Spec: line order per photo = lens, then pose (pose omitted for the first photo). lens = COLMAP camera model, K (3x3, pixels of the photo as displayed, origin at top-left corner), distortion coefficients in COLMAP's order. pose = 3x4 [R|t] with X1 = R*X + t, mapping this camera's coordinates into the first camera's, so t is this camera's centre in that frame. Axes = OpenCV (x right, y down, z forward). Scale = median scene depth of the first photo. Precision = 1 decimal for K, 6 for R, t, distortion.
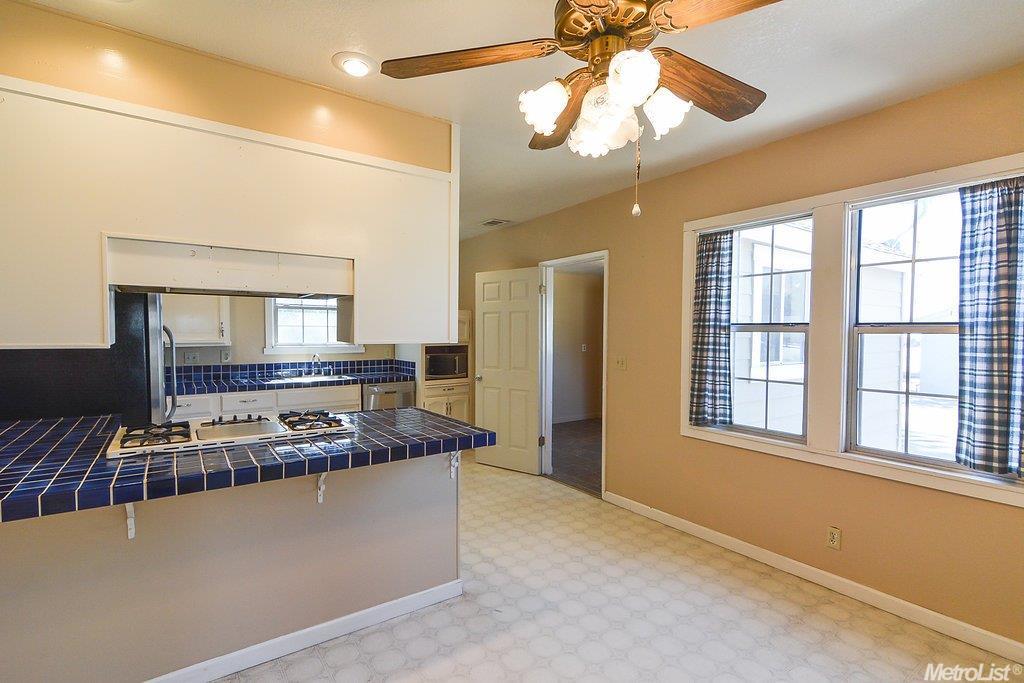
lens RADIAL K [[488.1, 0, 516.6], [0, 488.1, 346.9], [0, 0, 1]] dist [0.022425, -0.000855]
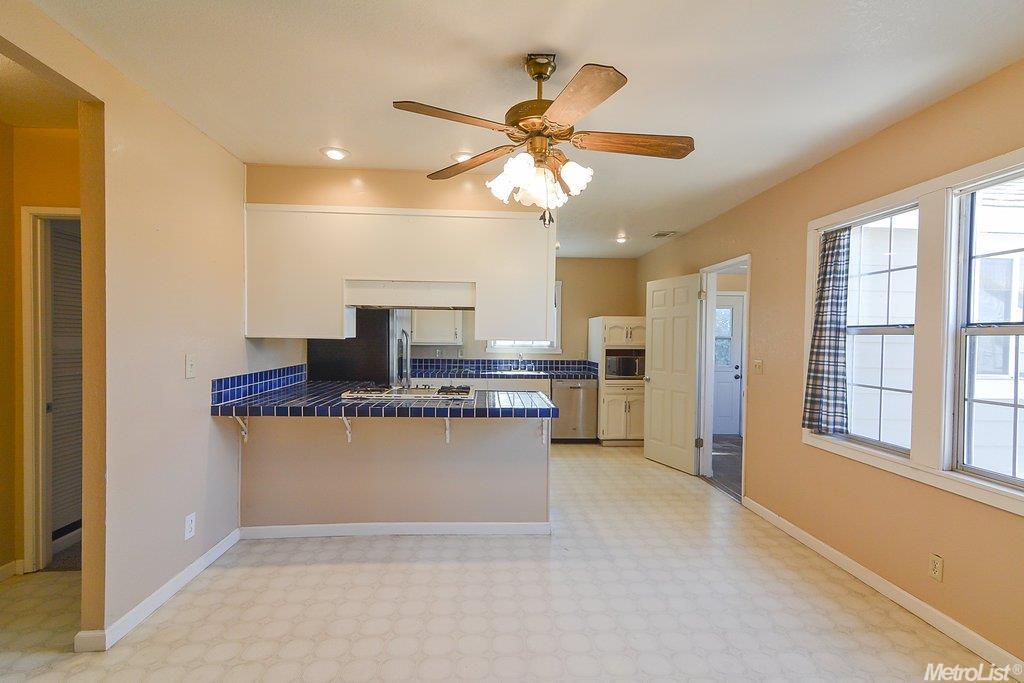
lens RADIAL K [[488.1, 0, 509.4], [0, 488.1, 346.0], [0, 0, 1]] dist [0.022425, -0.000855]
pose [[0.851548, 0.016766, -0.524009, 0.368267], [-0.026435, 0.999590, -0.010976, 0.017462], [0.523610, 0.023199, 0.851642, -0.133856]]
